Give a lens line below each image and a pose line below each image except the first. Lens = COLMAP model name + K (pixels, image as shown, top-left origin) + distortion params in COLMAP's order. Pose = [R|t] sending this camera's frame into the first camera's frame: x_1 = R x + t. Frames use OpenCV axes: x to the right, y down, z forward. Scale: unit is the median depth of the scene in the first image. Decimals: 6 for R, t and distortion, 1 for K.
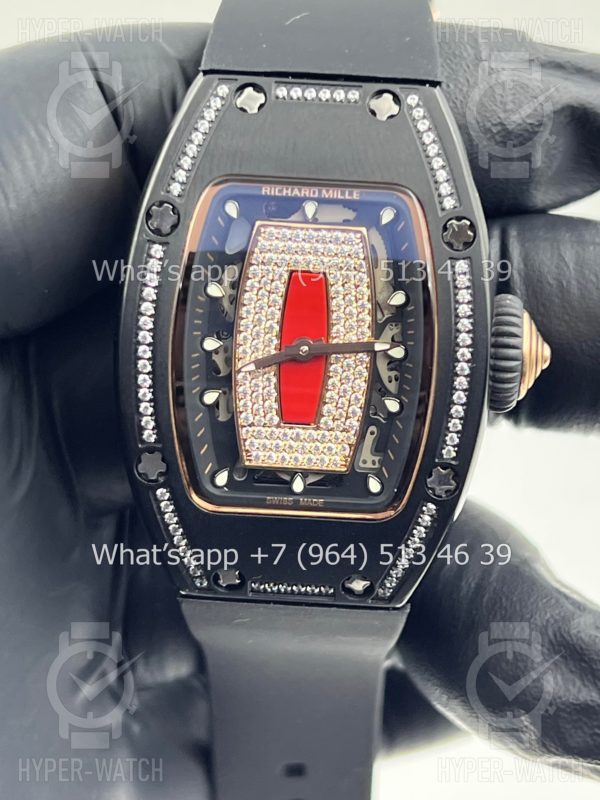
lens RADIAL K [[1856.2, 0, 297.8], [0, 1856.2, 390.9], [0, 0, 1]] dist [0.263334, 0.000000]
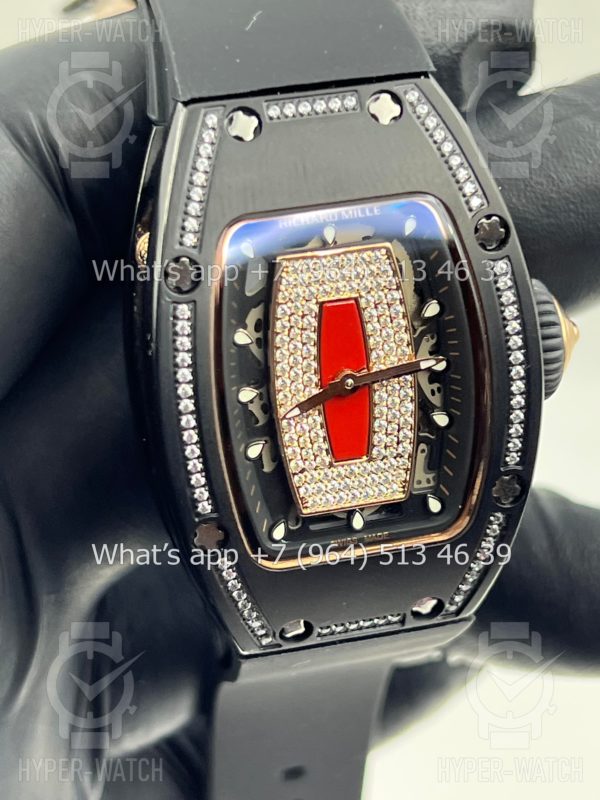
lens RADIAL K [[1856.2, 0, 297.2], [0, 1856.2, 398.5], [0, 0, 1]] dist [0.263334, 0.000000]
pose [[0.955698, -0.198917, 0.216963, -0.223778], [0.175401, 0.976793, 0.122927, -0.132831], [-0.236380, -0.079425, 0.968409, 0.101927]]
